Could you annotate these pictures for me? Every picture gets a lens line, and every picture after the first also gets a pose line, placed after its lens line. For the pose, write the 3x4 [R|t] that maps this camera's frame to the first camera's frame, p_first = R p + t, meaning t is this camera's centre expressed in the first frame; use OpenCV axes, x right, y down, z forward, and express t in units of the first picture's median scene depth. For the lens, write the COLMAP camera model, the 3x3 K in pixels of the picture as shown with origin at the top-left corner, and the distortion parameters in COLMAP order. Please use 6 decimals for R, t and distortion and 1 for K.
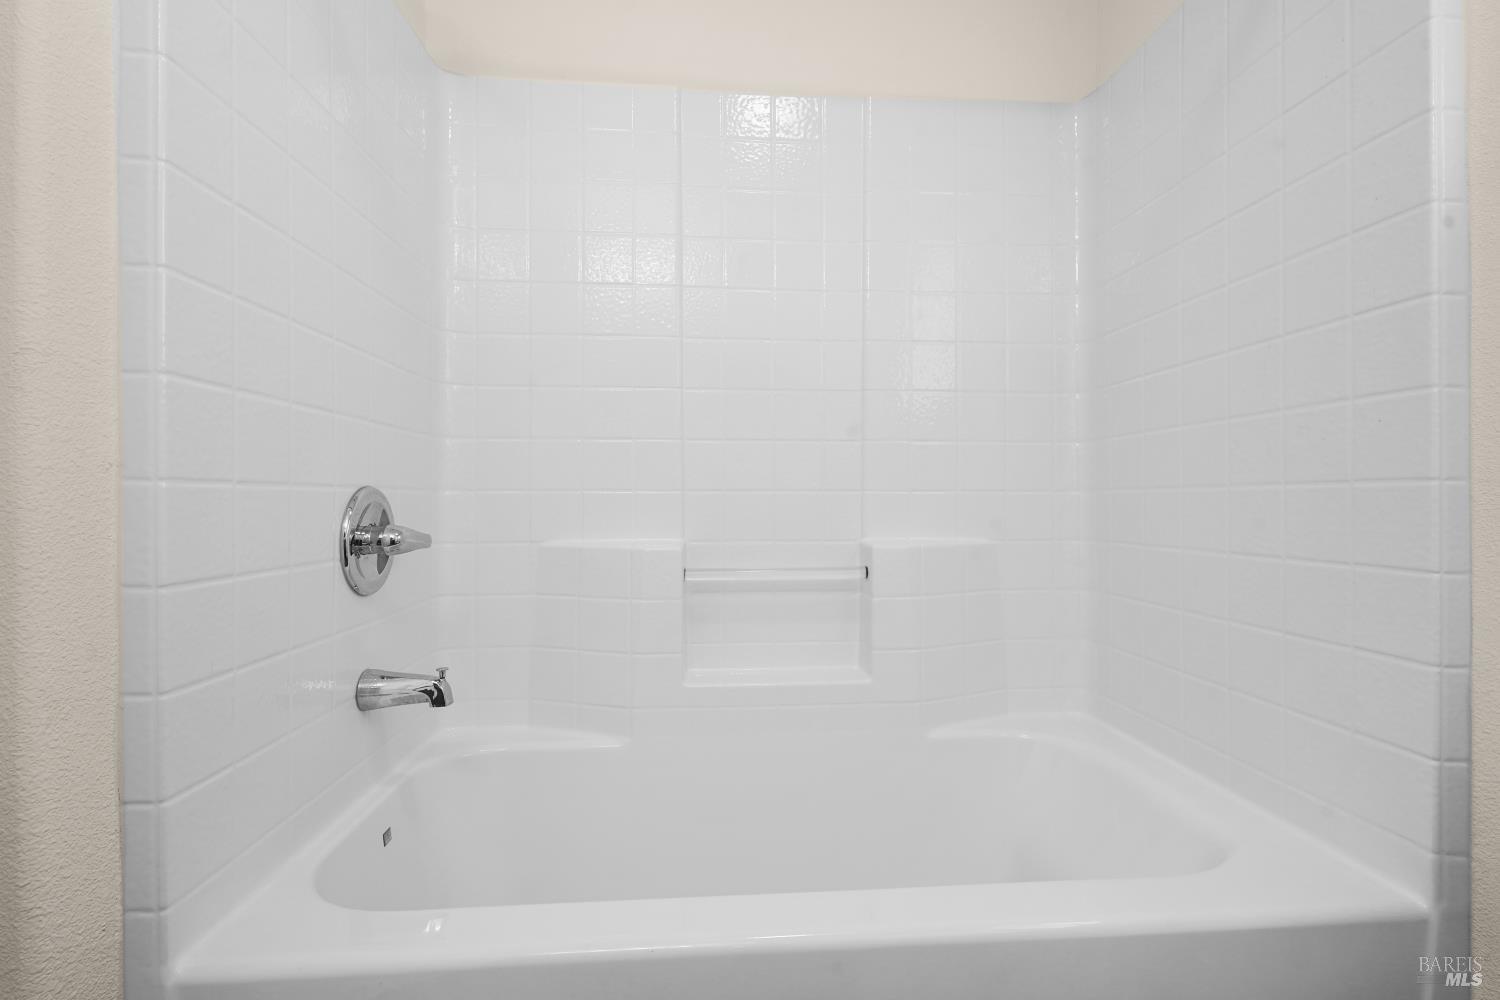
lens RADIAL K [[705.4, 0, 752.6], [0, 705.4, 509.0], [0, 0, 1]] dist [-0.000370, -0.000317]
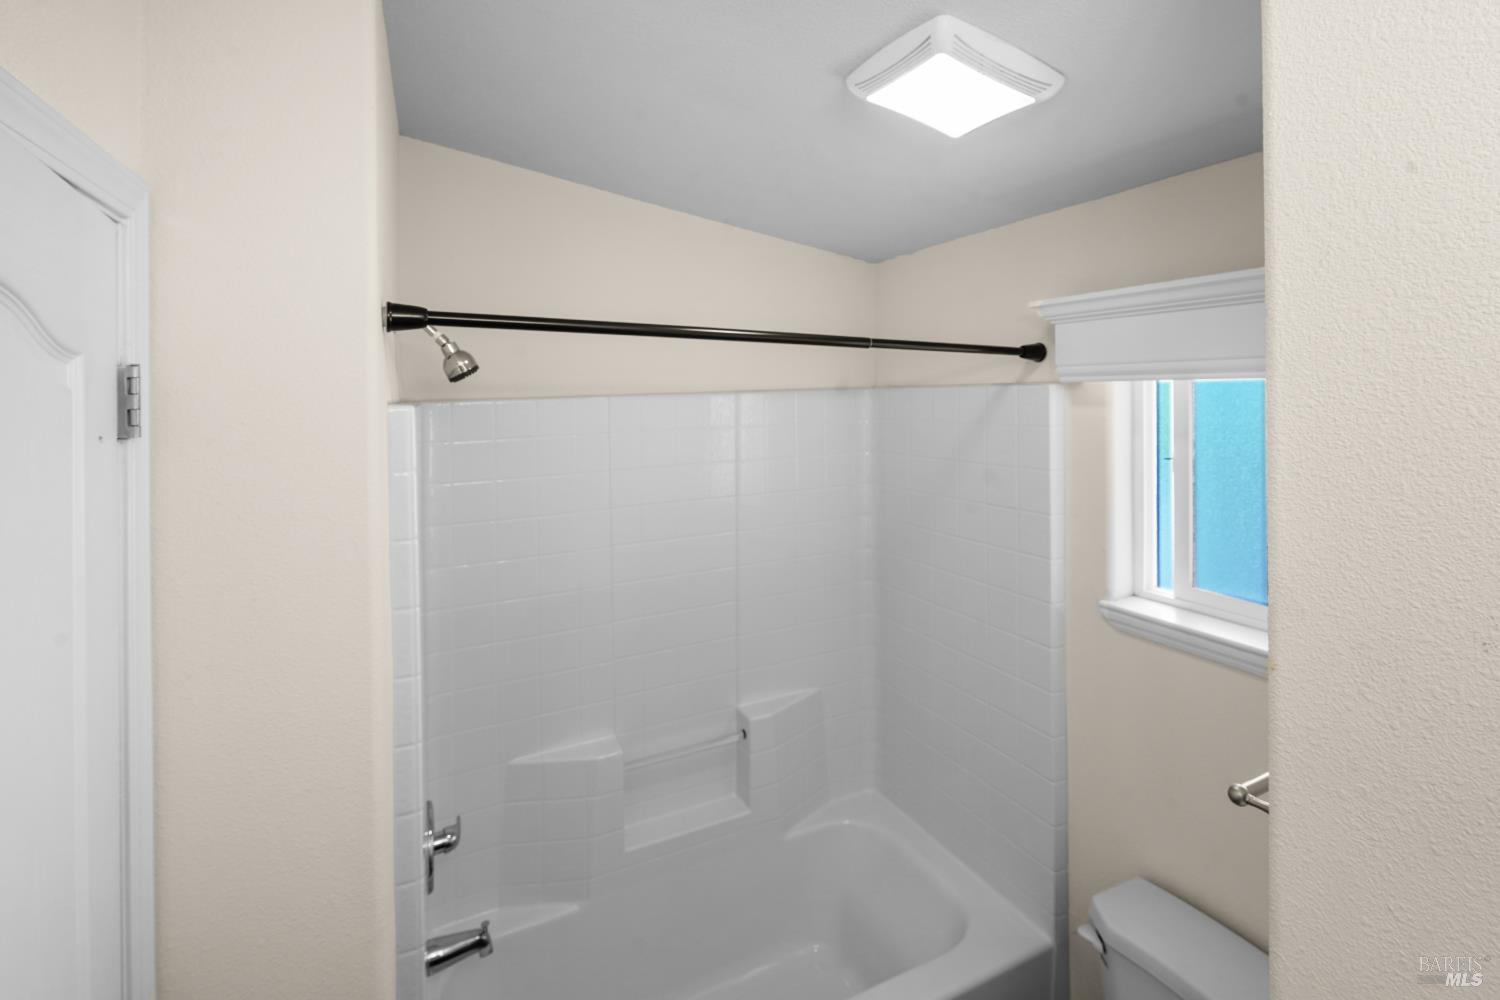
lens RADIAL K [[680.2, 0, 770.6], [0, 680.2, 445.3], [0, 0, 1]] dist [-0.003587, -0.000041]
pose [[0.926266, -0.012964, 0.376647, -0.311124], [0.010026, 0.999902, 0.009760, -0.527868], [-0.376736, -0.005264, 0.926306, -0.304798]]
